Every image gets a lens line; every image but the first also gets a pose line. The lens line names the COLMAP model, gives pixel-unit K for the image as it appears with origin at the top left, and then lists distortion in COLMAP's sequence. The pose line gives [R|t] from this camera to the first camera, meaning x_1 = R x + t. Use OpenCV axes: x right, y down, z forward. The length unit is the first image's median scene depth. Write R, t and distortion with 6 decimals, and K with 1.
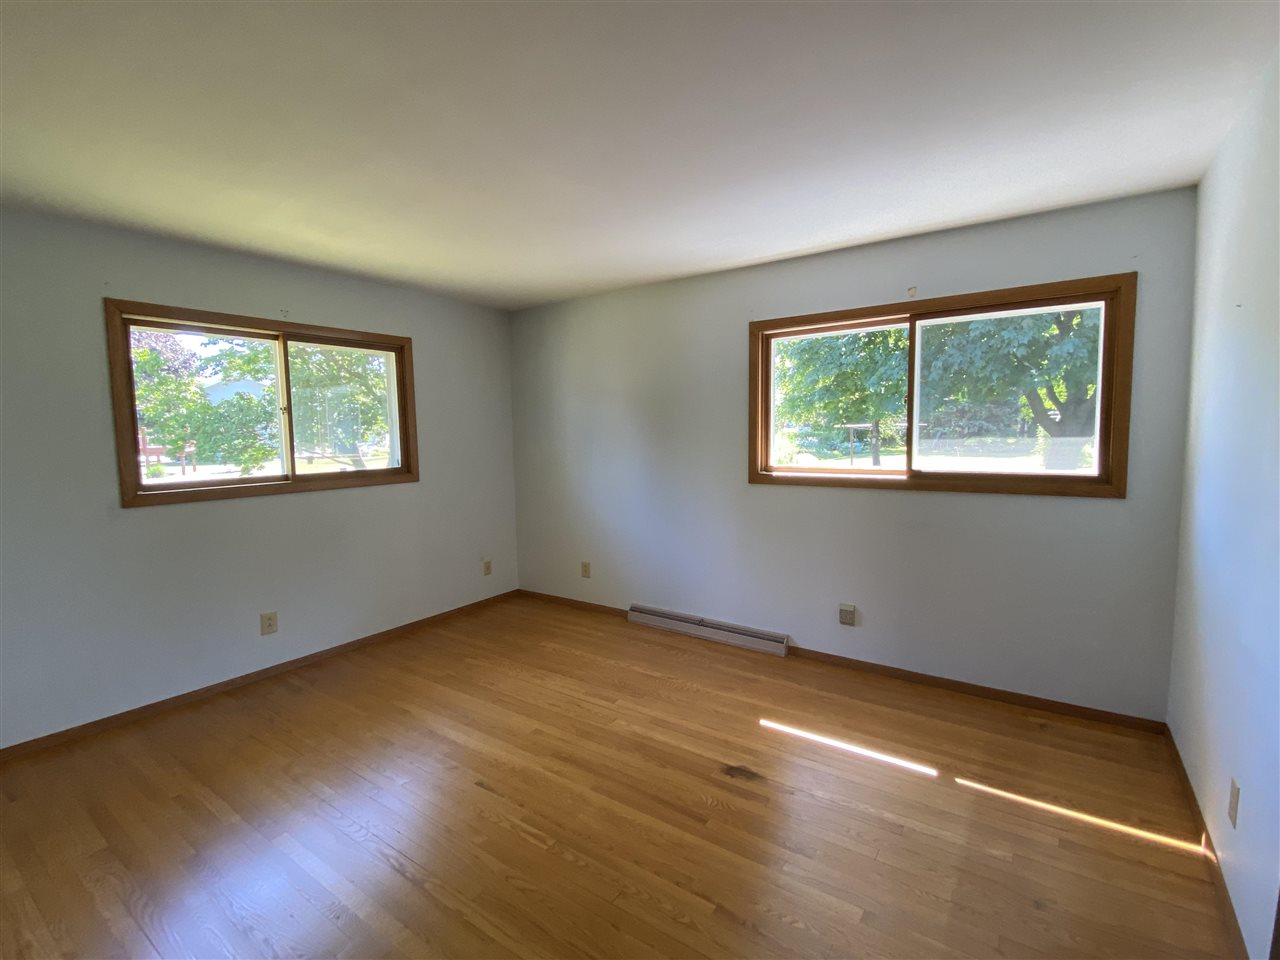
lens RADIAL K [[583.6, 0, 640.8], [0, 583.6, 485.2], [0, 0, 1]] dist [-0.001718, -0.001440]
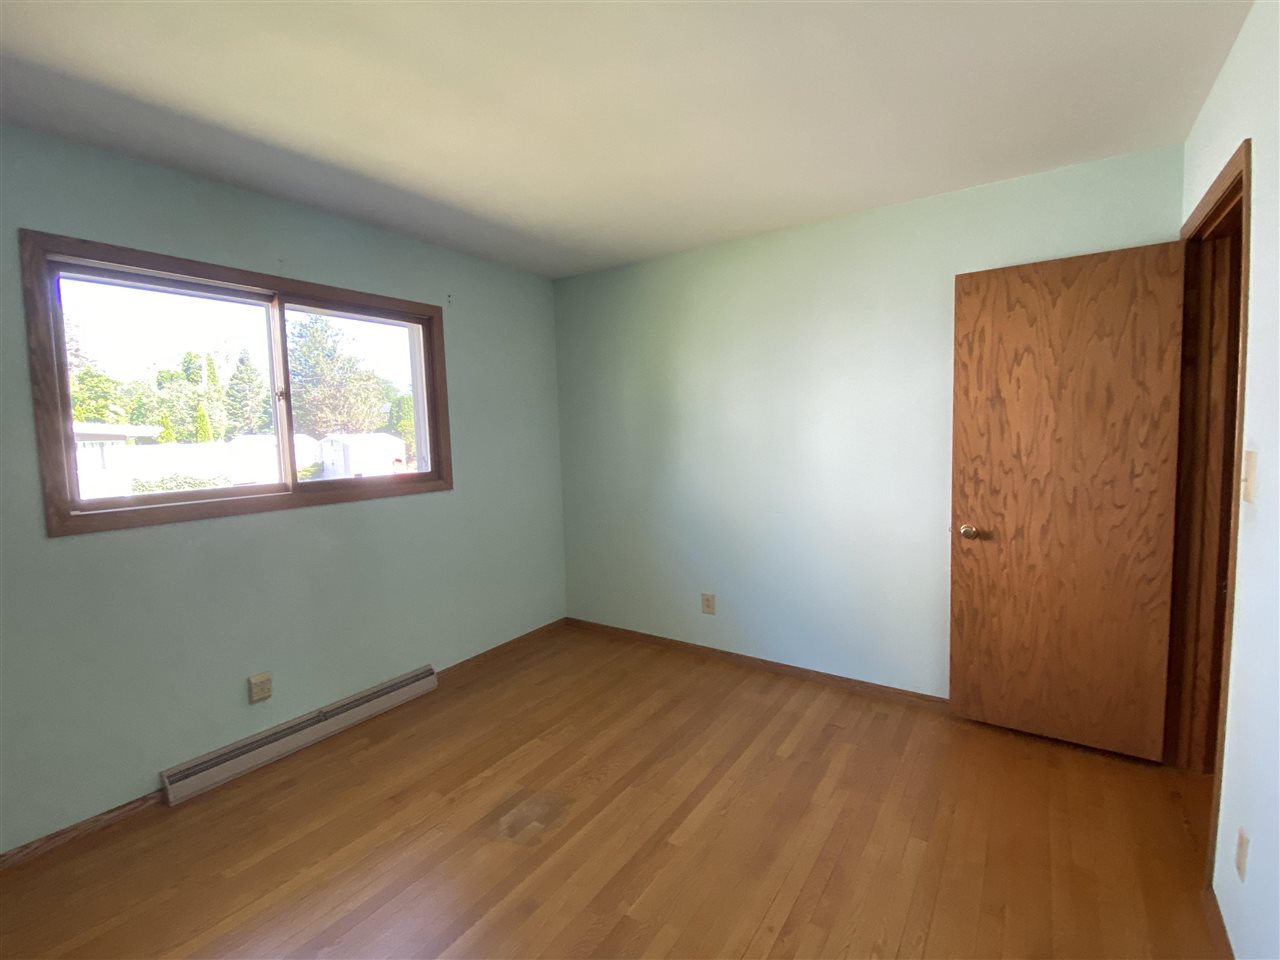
lens RADIAL K [[583.6, 0, 649.7], [0, 583.6, 475.2], [0, 0, 1]] dist [-0.001718, -0.001440]
pose [[0.995529, -0.010148, 0.093907, -0.216108], [0.012341, 0.999664, -0.022794, -0.005632], [-0.093644, 0.023851, 0.995320, 0.221798]]
